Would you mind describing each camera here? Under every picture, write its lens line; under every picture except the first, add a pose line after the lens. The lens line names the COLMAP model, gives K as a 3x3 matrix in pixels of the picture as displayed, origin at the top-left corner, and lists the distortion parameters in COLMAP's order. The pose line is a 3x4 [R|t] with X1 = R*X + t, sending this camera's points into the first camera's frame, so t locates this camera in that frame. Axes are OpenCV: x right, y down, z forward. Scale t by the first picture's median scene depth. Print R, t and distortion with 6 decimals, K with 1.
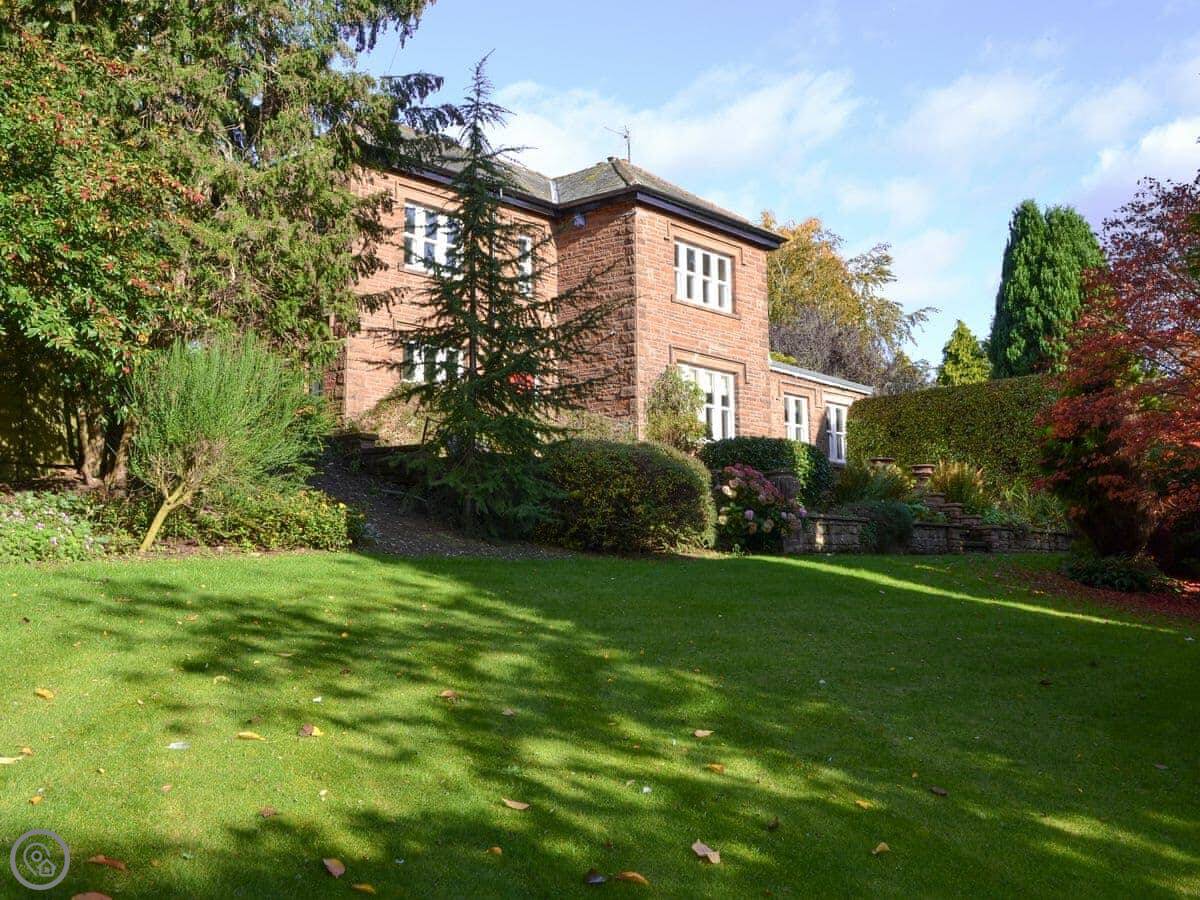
lens RADIAL K [[1332.6, 0, 578.2], [0, 1332.6, 448.6], [0, 0, 1]] dist [-0.030314, -0.009604]
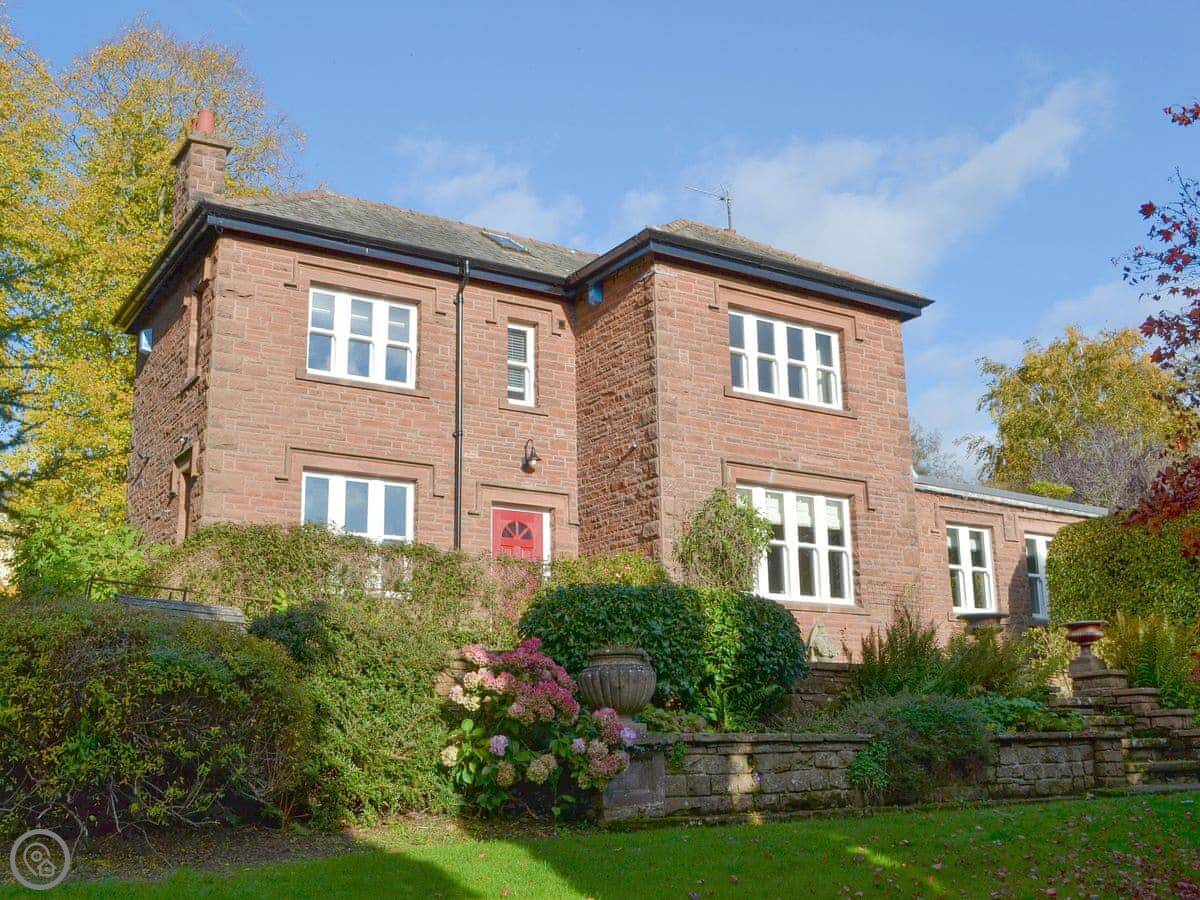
lens RADIAL K [[1332.6, 0, 578.2], [0, 1332.6, 448.6], [0, 0, 1]] dist [-0.030314, -0.009604]
pose [[0.957824, -0.074006, -0.277663, 0.182684], [0.038254, 0.990506, -0.132040, 0.004235], [0.284798, 0.115849, 0.951561, 0.321684]]
